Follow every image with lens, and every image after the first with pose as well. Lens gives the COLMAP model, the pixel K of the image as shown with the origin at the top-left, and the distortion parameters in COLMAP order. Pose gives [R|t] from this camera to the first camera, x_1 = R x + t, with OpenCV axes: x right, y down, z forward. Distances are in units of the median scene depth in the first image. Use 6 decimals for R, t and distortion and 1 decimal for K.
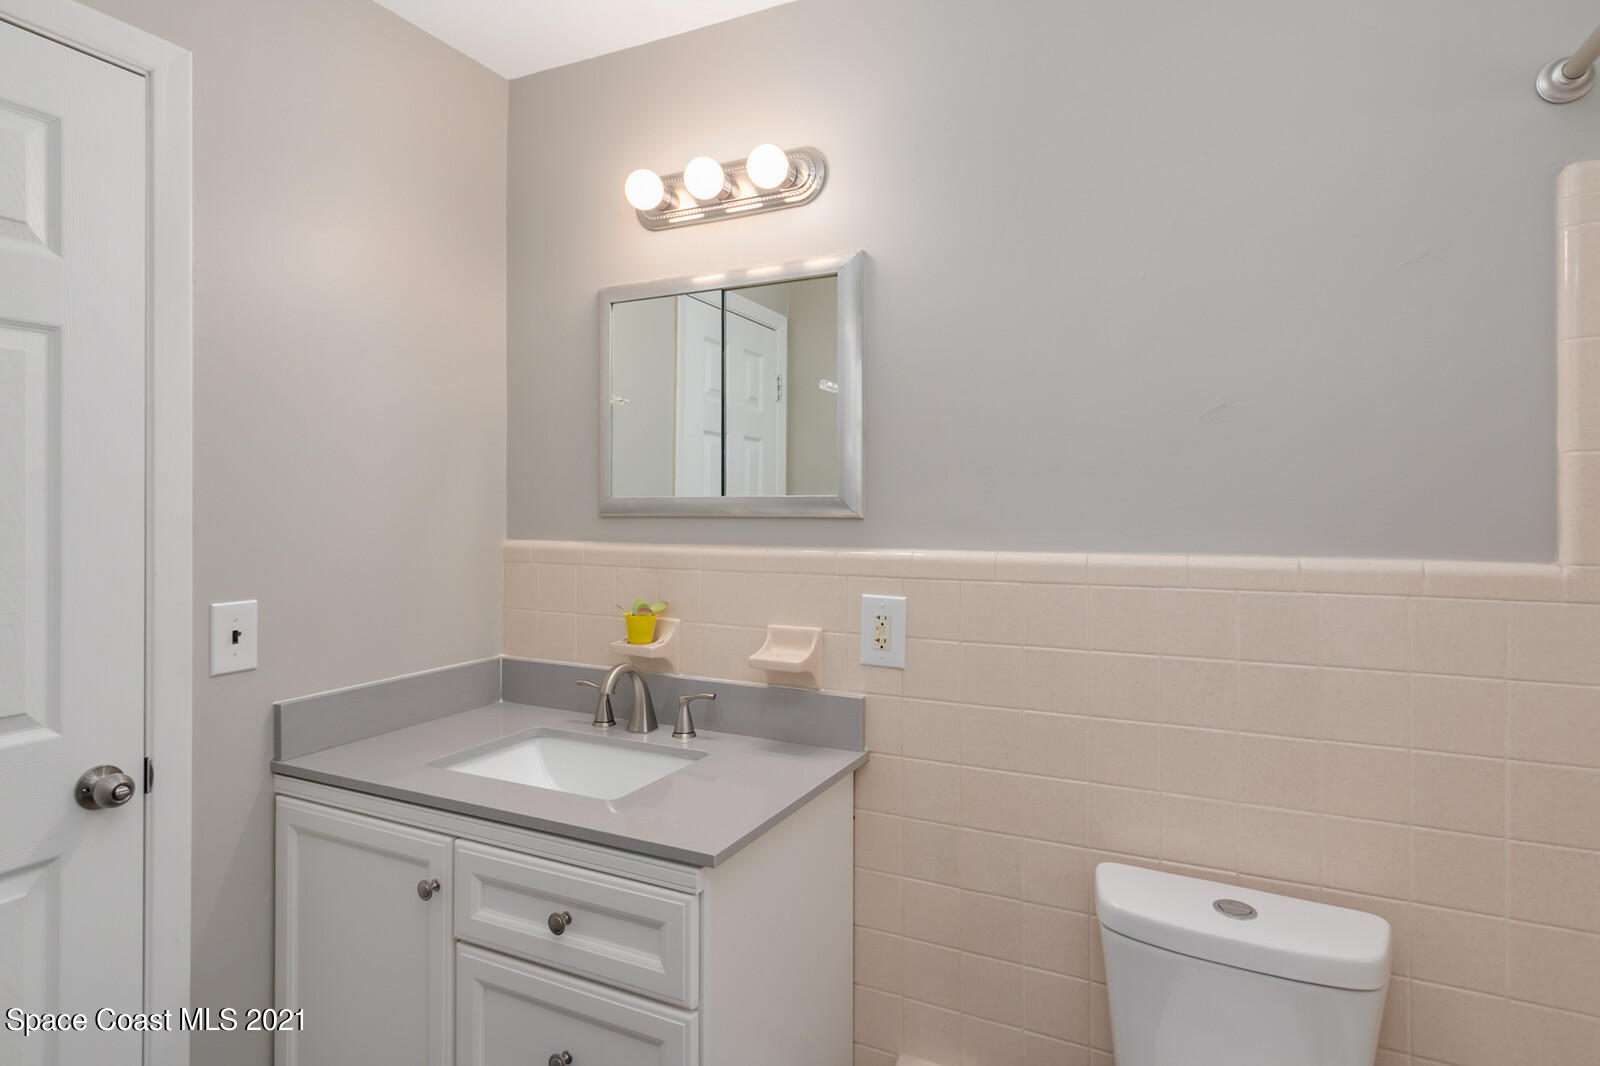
lens RADIAL K [[844.8, 0, 810.1], [0, 844.8, 519.0], [0, 0, 1]] dist [0.004397, -0.000177]
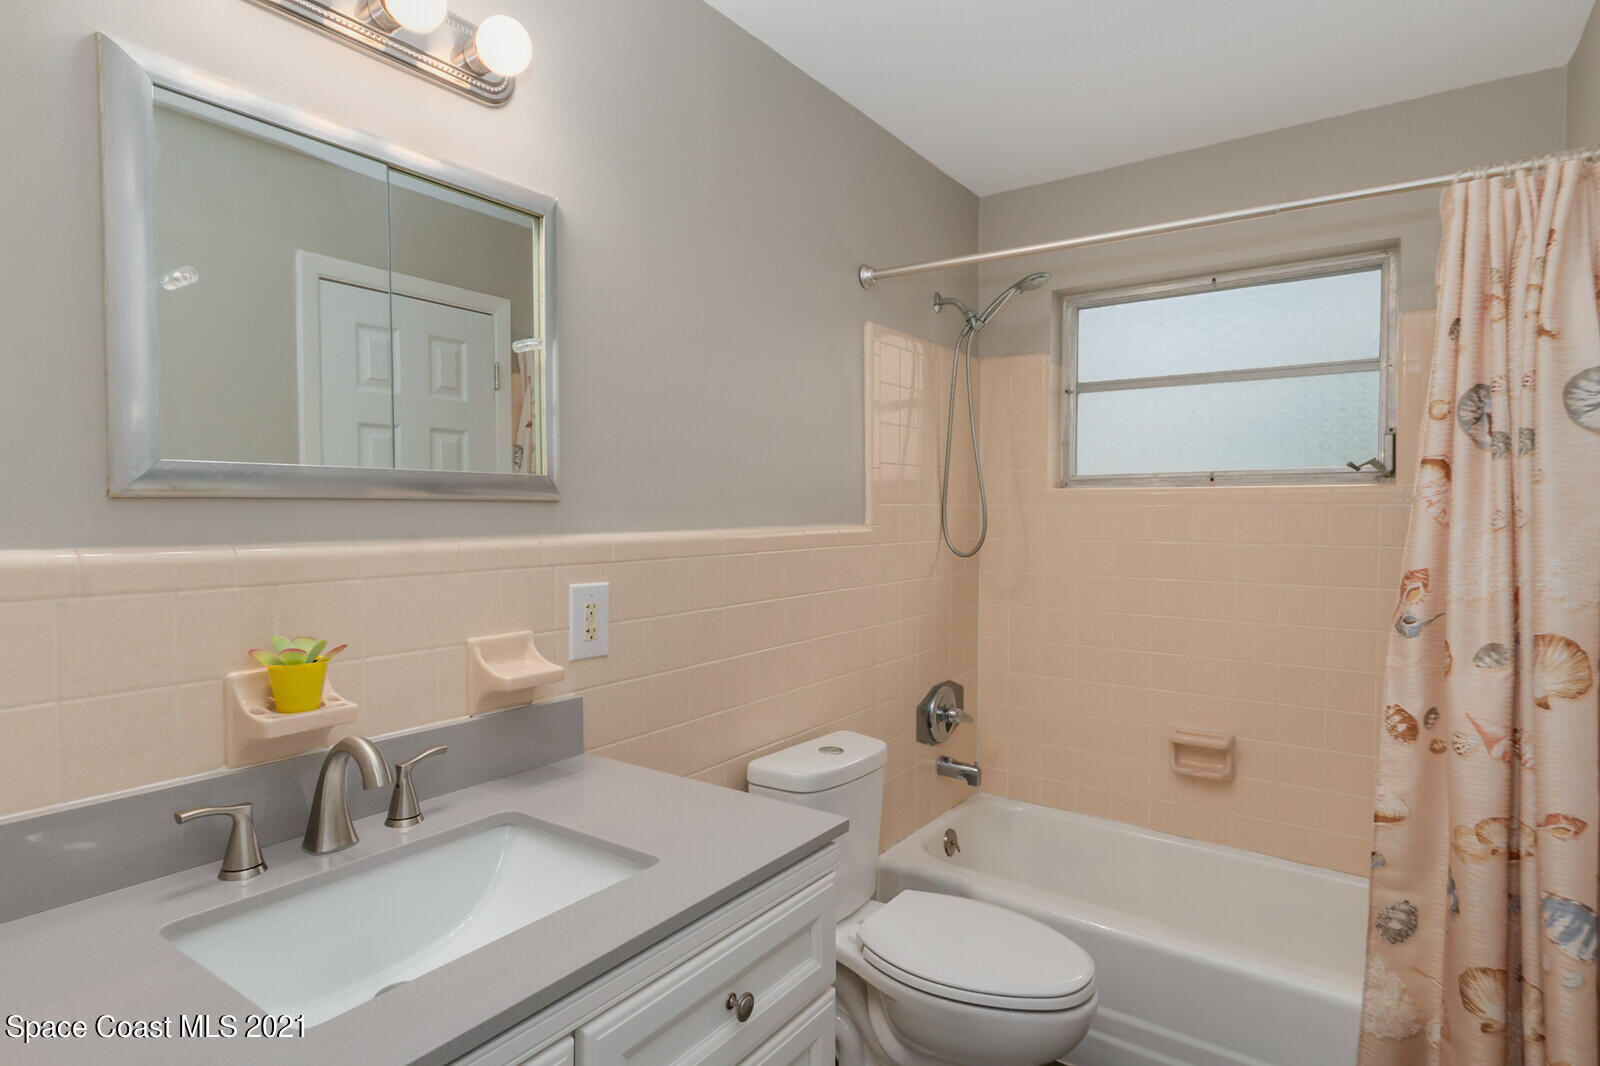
lens RADIAL K [[844.8, 0, 810.1], [0, 844.8, 519.0], [0, 0, 1]] dist [0.004397, -0.000177]
pose [[0.138181, -0.014870, 0.990295, -0.814823], [0.007038, 0.999877, 0.014032, 0.007501], [-0.990382, 0.005031, 0.138269, 0.625775]]
